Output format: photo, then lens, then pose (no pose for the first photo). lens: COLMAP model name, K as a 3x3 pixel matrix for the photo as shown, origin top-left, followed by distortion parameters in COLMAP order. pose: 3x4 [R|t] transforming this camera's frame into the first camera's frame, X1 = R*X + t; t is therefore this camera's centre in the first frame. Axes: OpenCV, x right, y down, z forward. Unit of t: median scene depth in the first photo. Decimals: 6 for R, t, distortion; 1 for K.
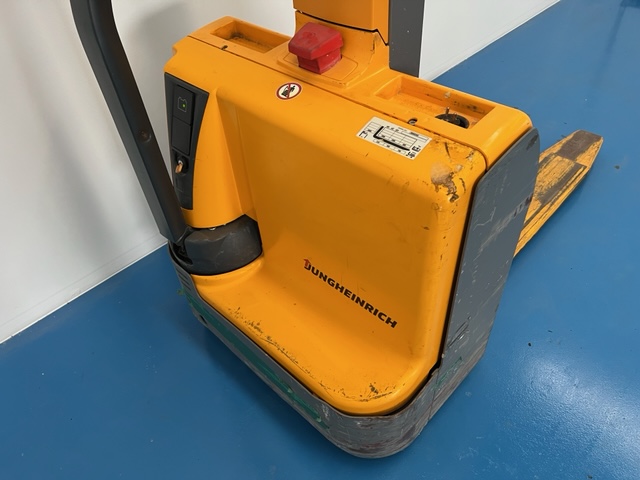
lens RADIAL K [[484.0, 0, 319.2], [0, 484.0, 240.0], [0, 0, 1]] dist [0.036197, -0.007585]
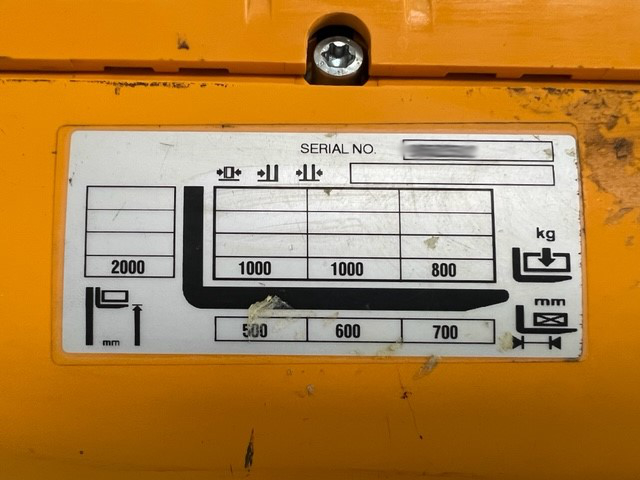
lens RADIAL K [[484.0, 0, 319.1], [0, 484.0, 240.3], [0, 0, 1]] dist [0.036197, -0.007585]
pose [[0.731208, -0.615749, 0.293578, 0.108697], [0.436367, 0.753008, 0.492507, -0.278106], [-0.524327, -0.232017, 0.819298, 0.873863]]
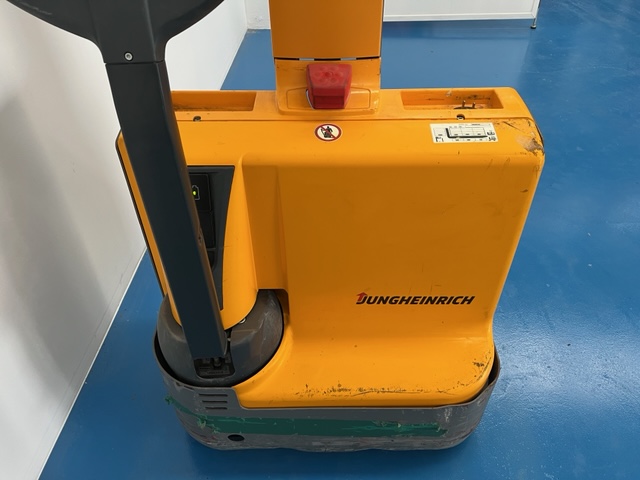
lens RADIAL K [[484.0, 0, 320.9], [0, 484.0, 240.3], [0, 0, 1]] dist [0.036197, -0.007585]
pose [[0.722196, -0.396443, 0.566804, -0.824381], [0.454234, 0.889815, 0.043604, -0.186323], [-0.521637, 0.225971, 0.822698, 0.289966]]
